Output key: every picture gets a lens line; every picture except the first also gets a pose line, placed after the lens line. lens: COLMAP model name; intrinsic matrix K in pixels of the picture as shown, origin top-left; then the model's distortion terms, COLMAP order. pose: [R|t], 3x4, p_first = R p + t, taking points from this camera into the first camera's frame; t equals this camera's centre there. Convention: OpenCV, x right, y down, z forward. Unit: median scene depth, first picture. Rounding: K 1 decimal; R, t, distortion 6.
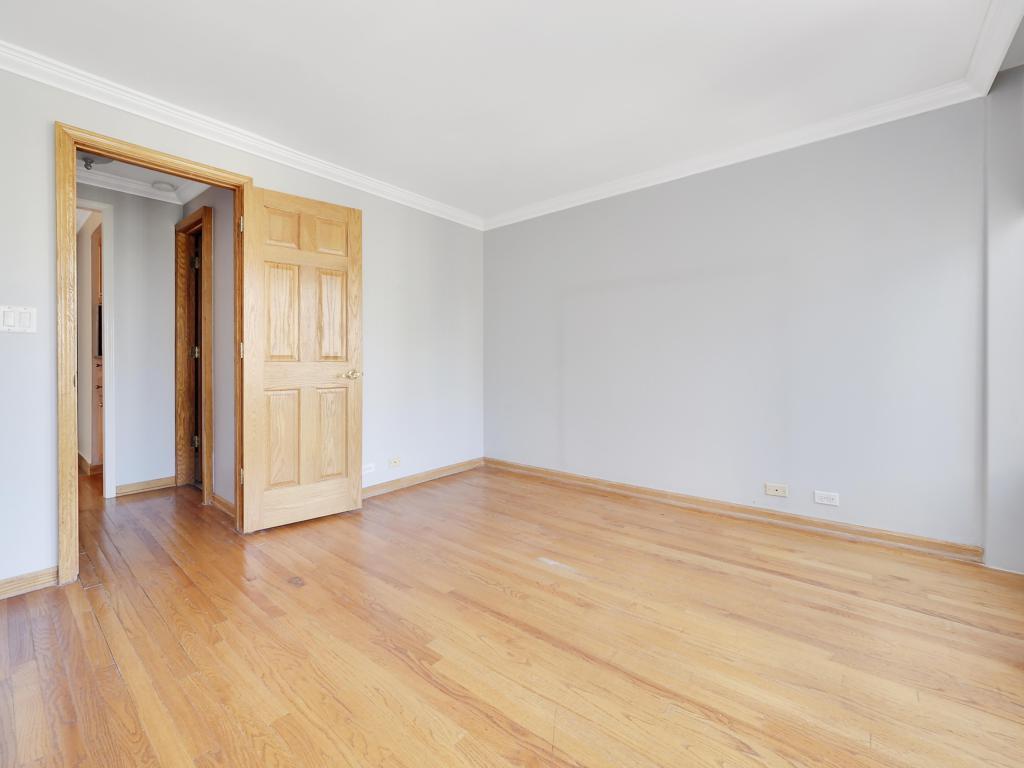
lens RADIAL K [[440.7, 0, 480.8], [0, 440.7, 357.8], [0, 0, 1]] dist [-0.005426, -0.001396]
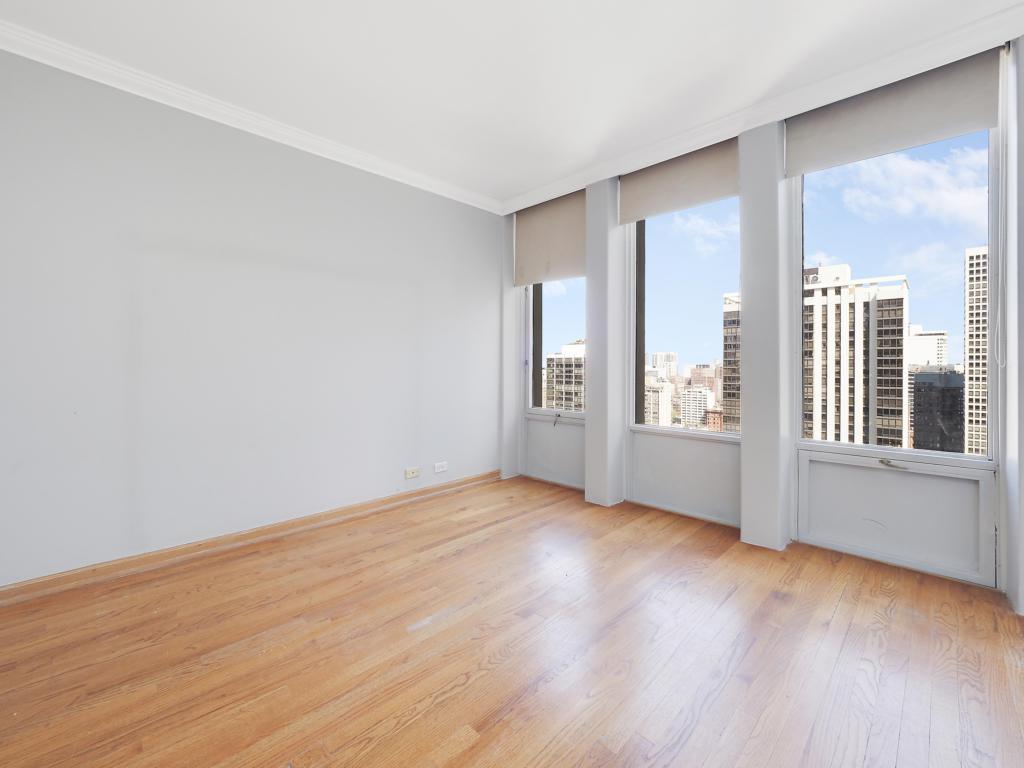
lens RADIAL K [[439.4, 0, 516.1], [0, 439.4, 363.6], [0, 0, 1]] dist [-0.003611, -0.000532]
pose [[0.052563, 0.005717, 0.998601, -0.566608], [-0.007363, 0.999959, -0.005337, 0.012556], [-0.998590, -0.007072, 0.052603, 0.752538]]
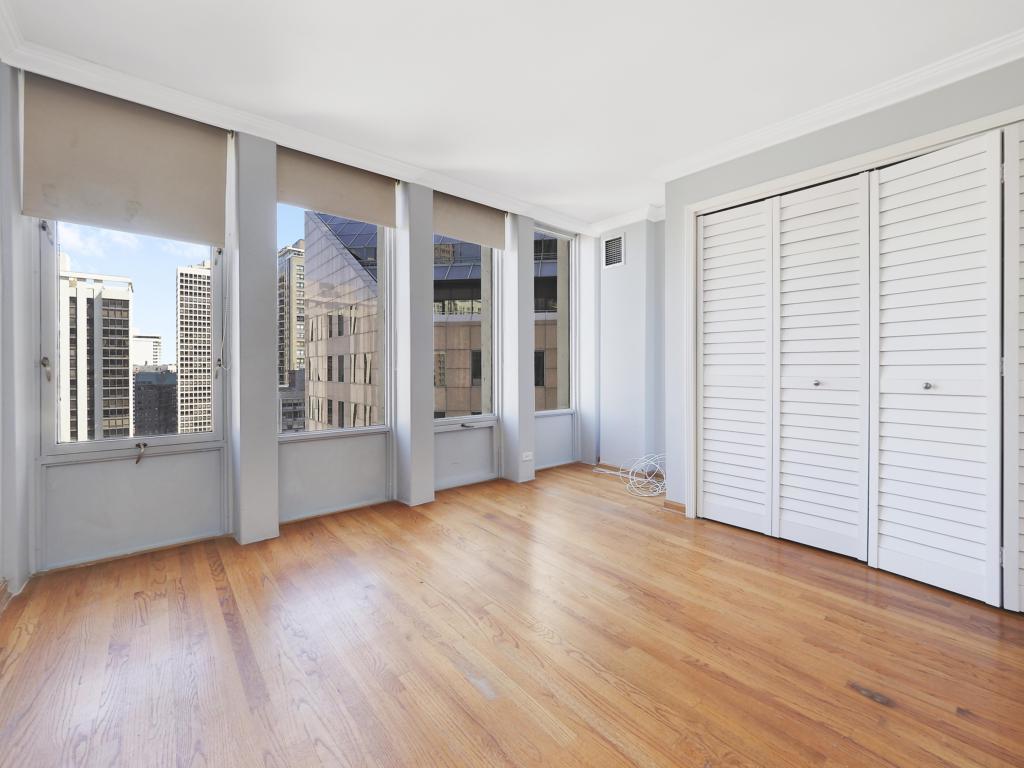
lens RADIAL K [[440.7, 0, 488.8], [0, 440.7, 369.0], [0, 0, 1]] dist [-0.005426, -0.001396]
pose [[-0.985649, -0.000445, 0.168809, 0.039572], [-0.000476, 1.000000, -0.000147, 0.012132], [-0.168808, -0.000225, -0.985649, 1.519039]]
